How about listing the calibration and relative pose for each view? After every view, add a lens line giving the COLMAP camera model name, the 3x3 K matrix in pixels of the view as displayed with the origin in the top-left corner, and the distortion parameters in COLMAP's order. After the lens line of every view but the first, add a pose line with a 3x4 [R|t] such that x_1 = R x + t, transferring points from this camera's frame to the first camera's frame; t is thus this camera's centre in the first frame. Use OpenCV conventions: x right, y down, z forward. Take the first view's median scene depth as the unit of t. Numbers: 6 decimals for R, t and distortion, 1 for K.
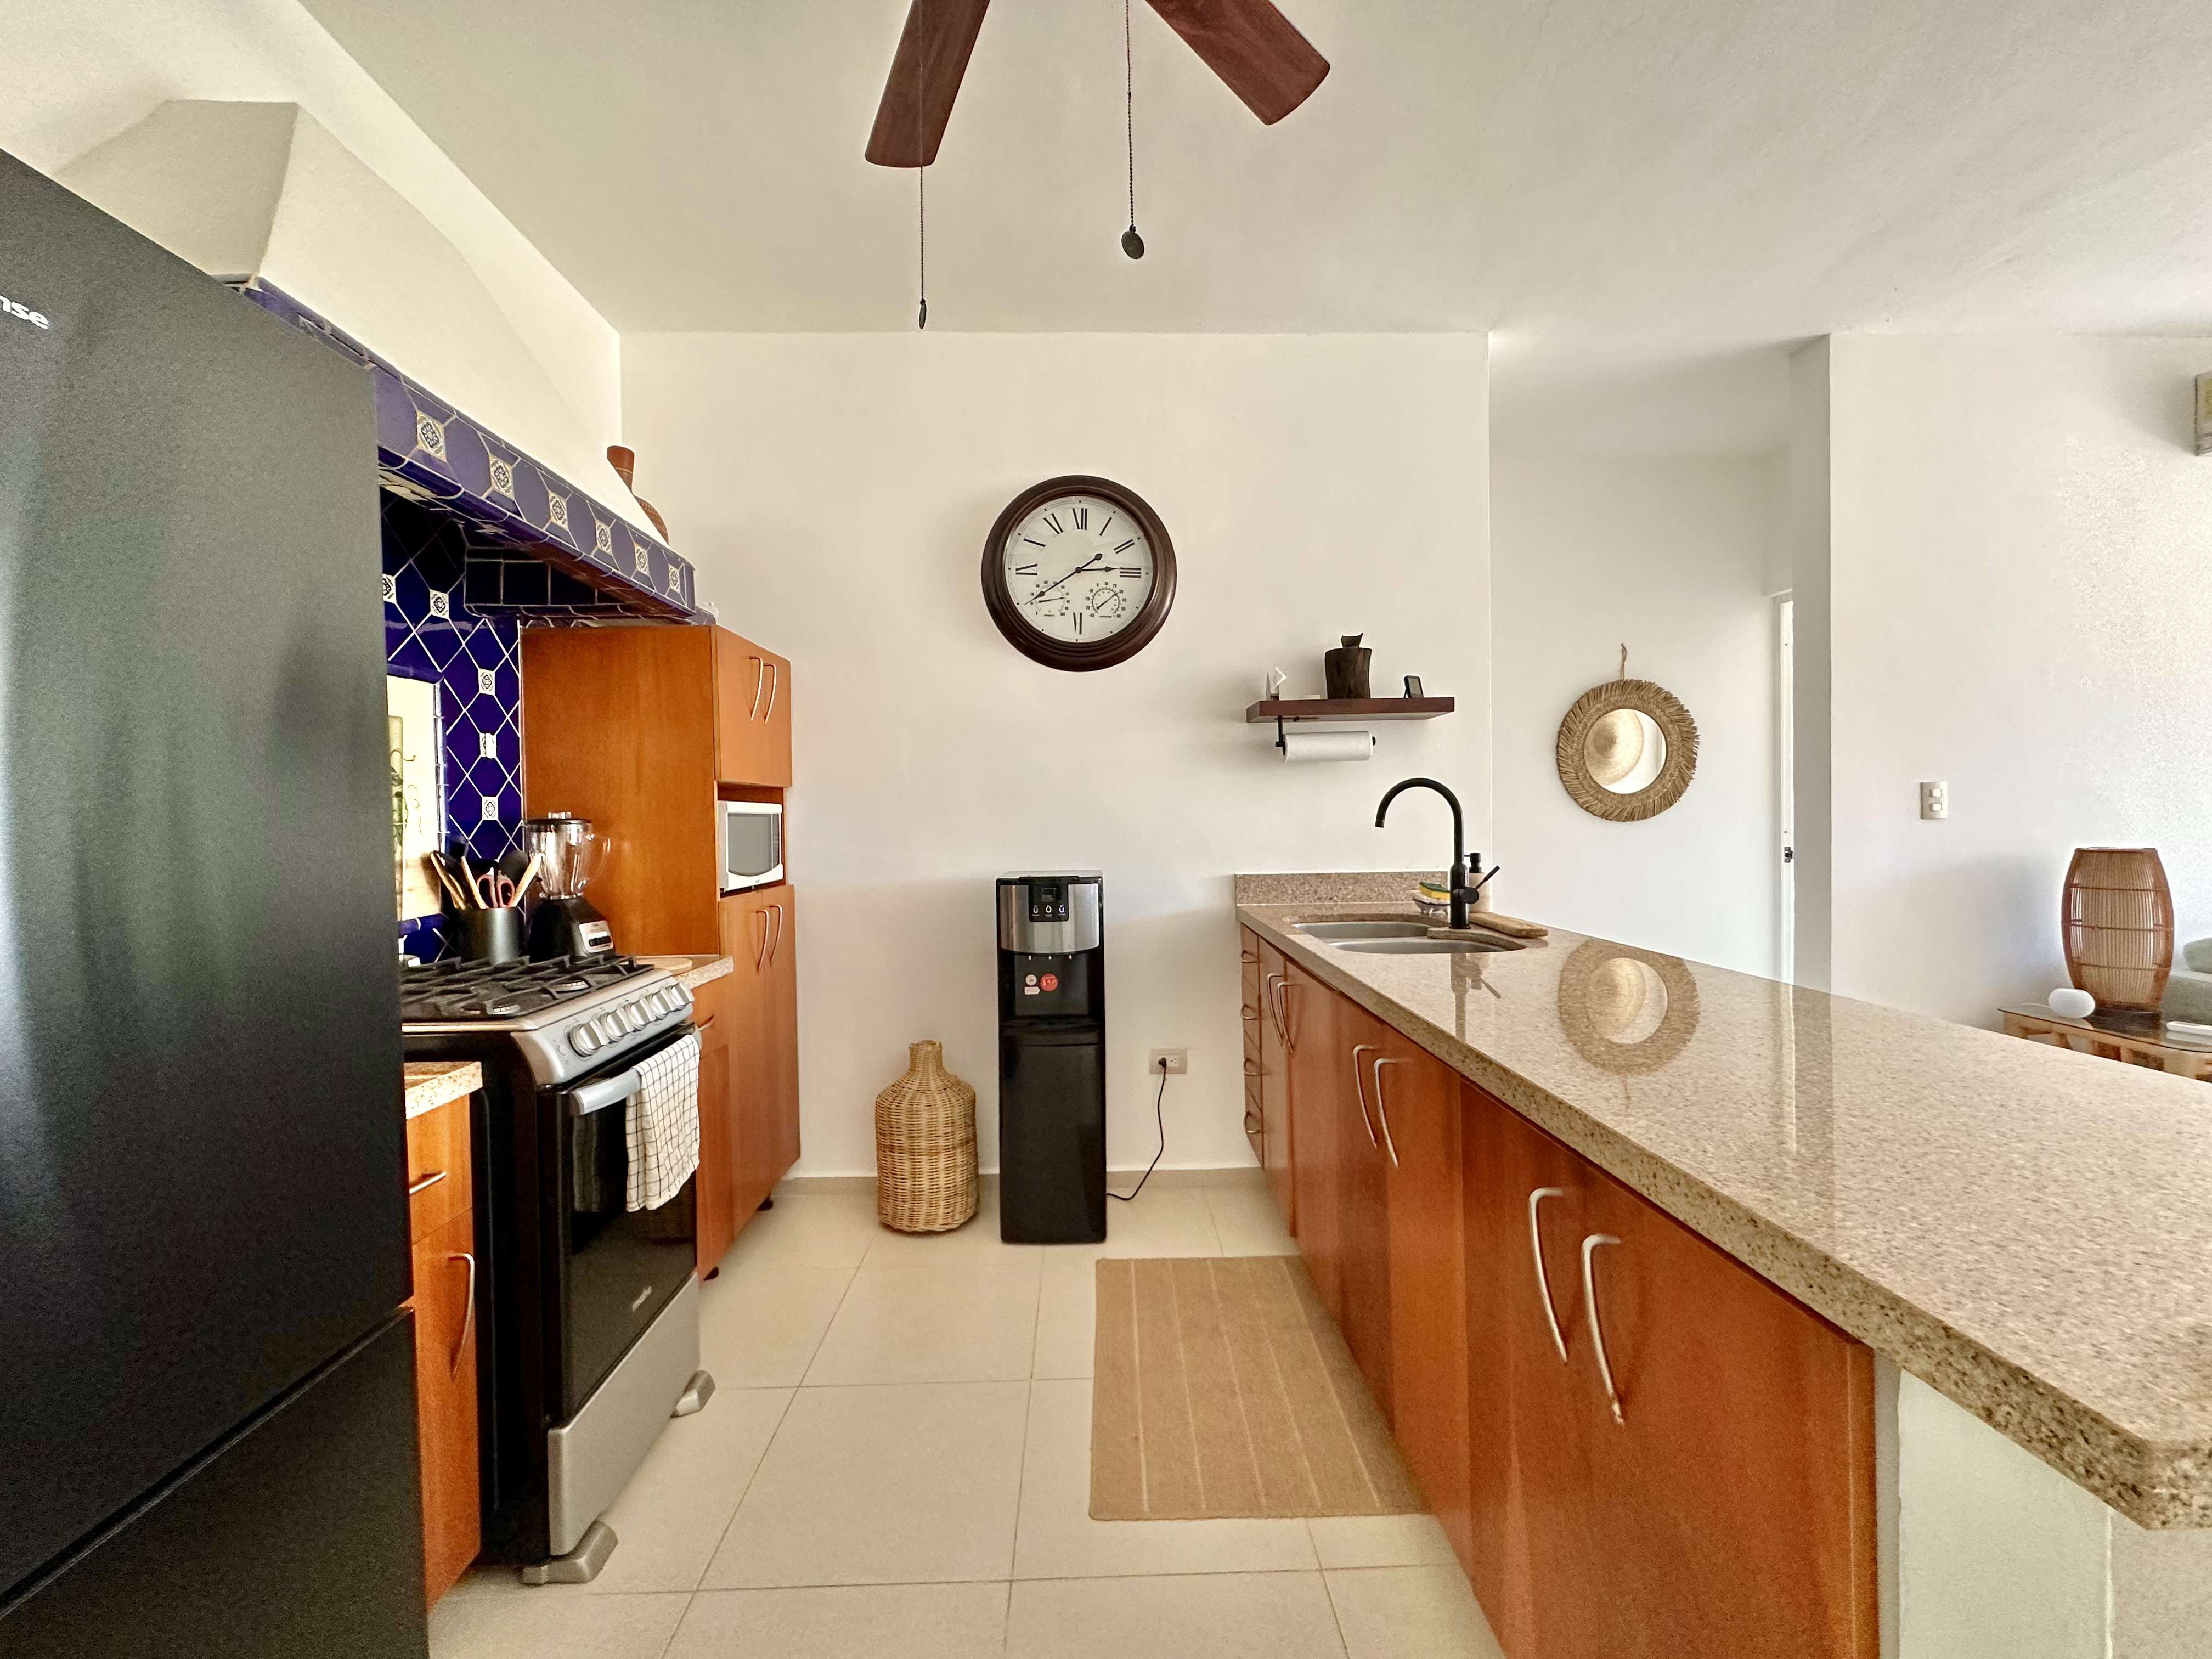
lens RADIAL K [[883.9, 0, 1108.0], [0, 883.9, 828.6], [0, 0, 1]] dist [-0.001522, 0.000619]
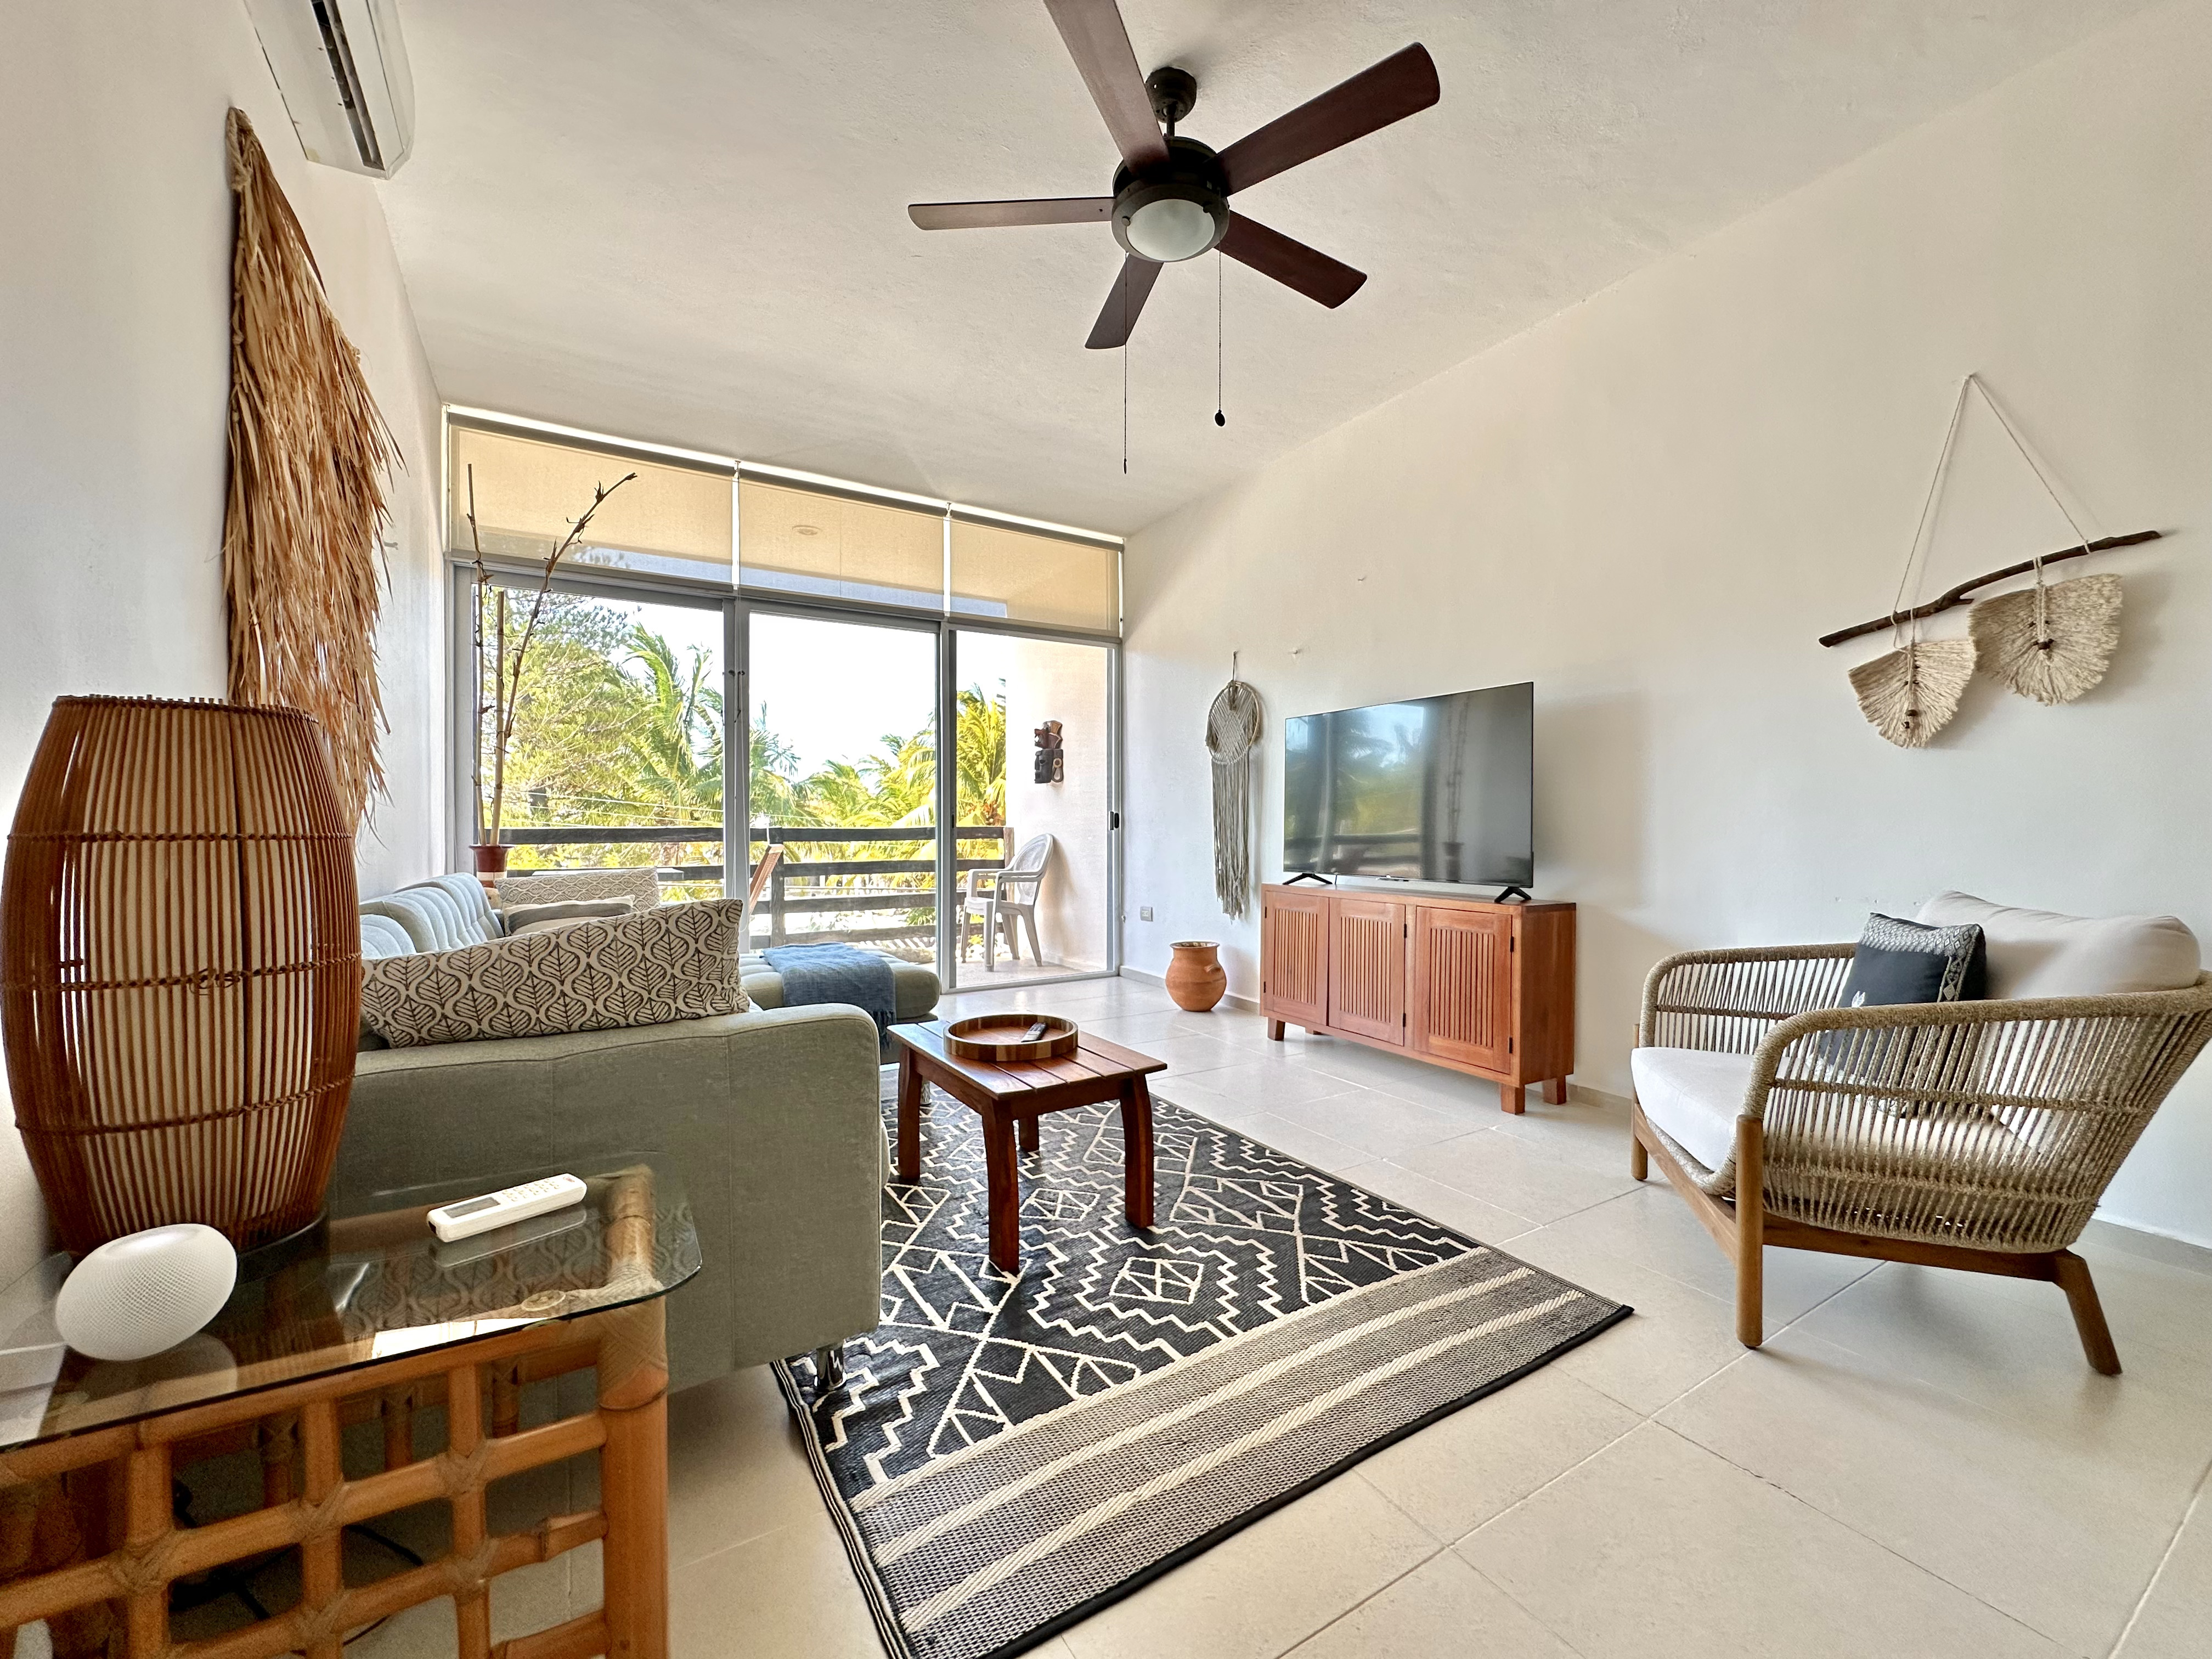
lens RADIAL K [[883.9, 0, 1108.0], [0, 883.9, 828.6], [0, 0, 1]] dist [-0.001522, 0.000619]
pose [[-0.494782, 0.010872, 0.868949, 0.793081], [0.020273, 0.999794, -0.000965, 0.074596], [-0.868781, 0.017139, -0.494901, 0.957430]]
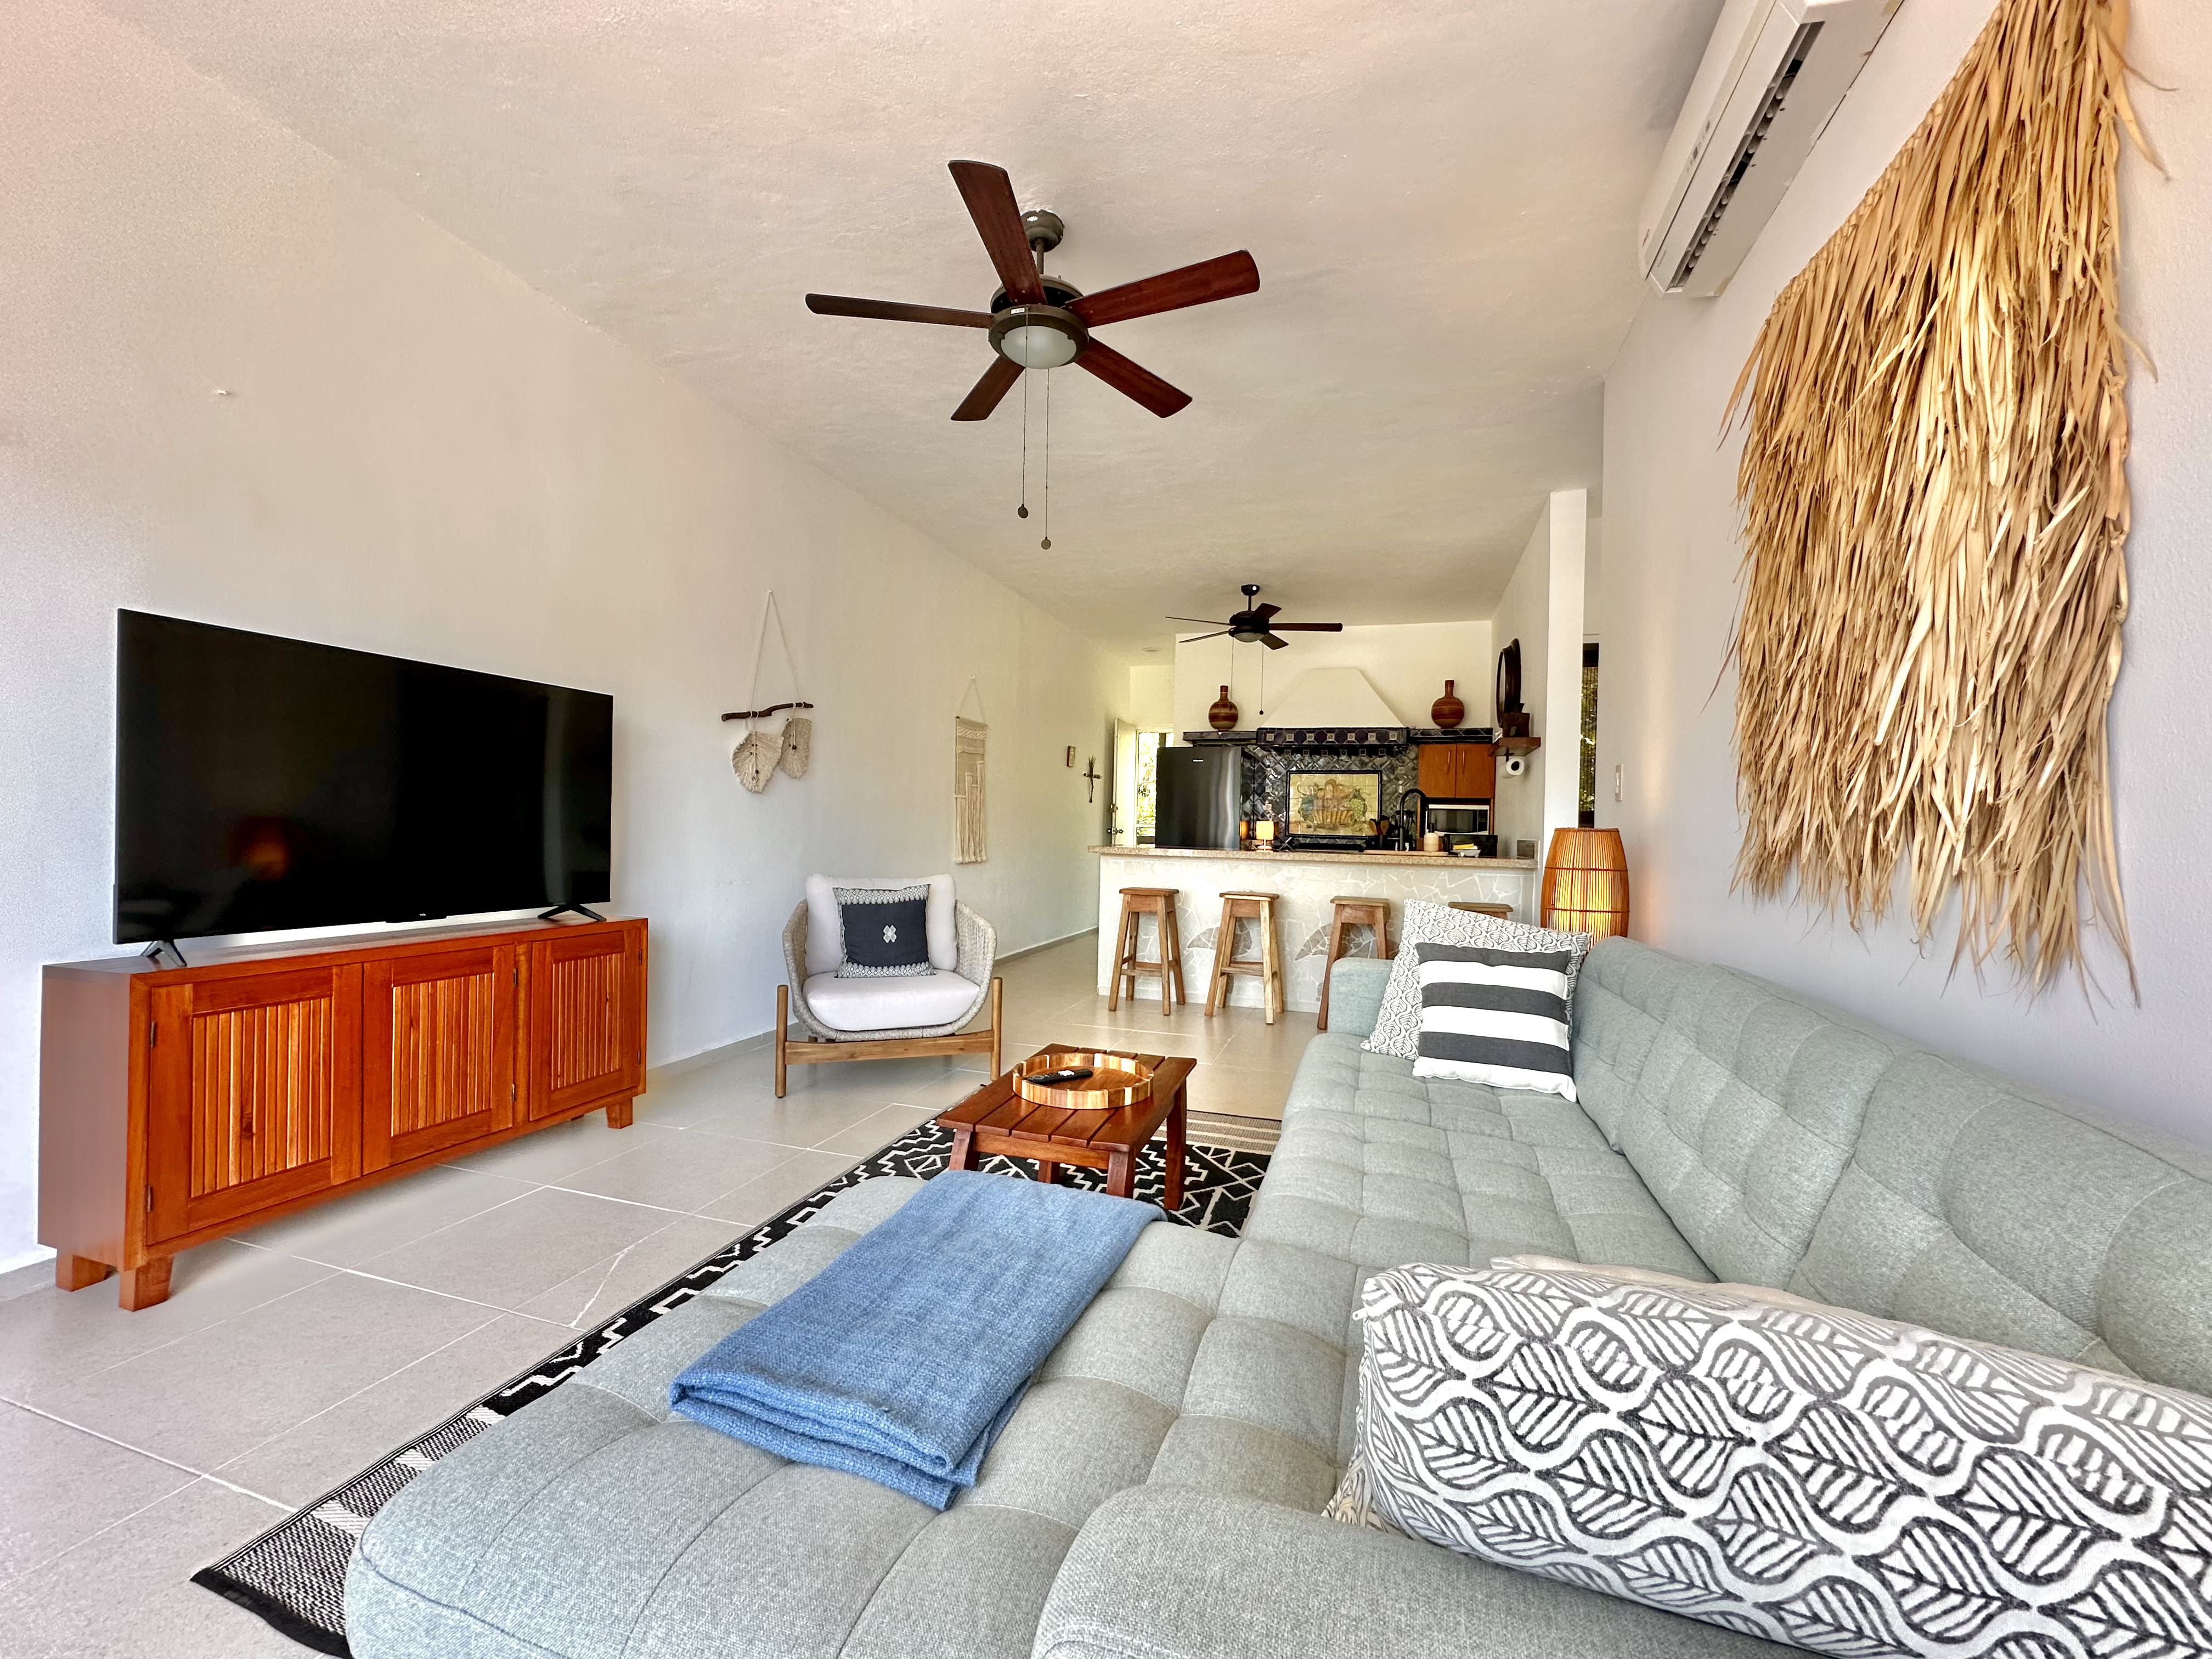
lens RADIAL K [[880.8, 0, 1106.0], [0, 880.8, 829.5], [0, 0, 1]] dist [0.000227, 0.000518]
pose [[-0.333381, 0.009472, -0.942745, 2.409445], [-0.033669, 0.999192, 0.021945, 0.020705], [0.942191, 0.039057, -0.332792, 0.898213]]
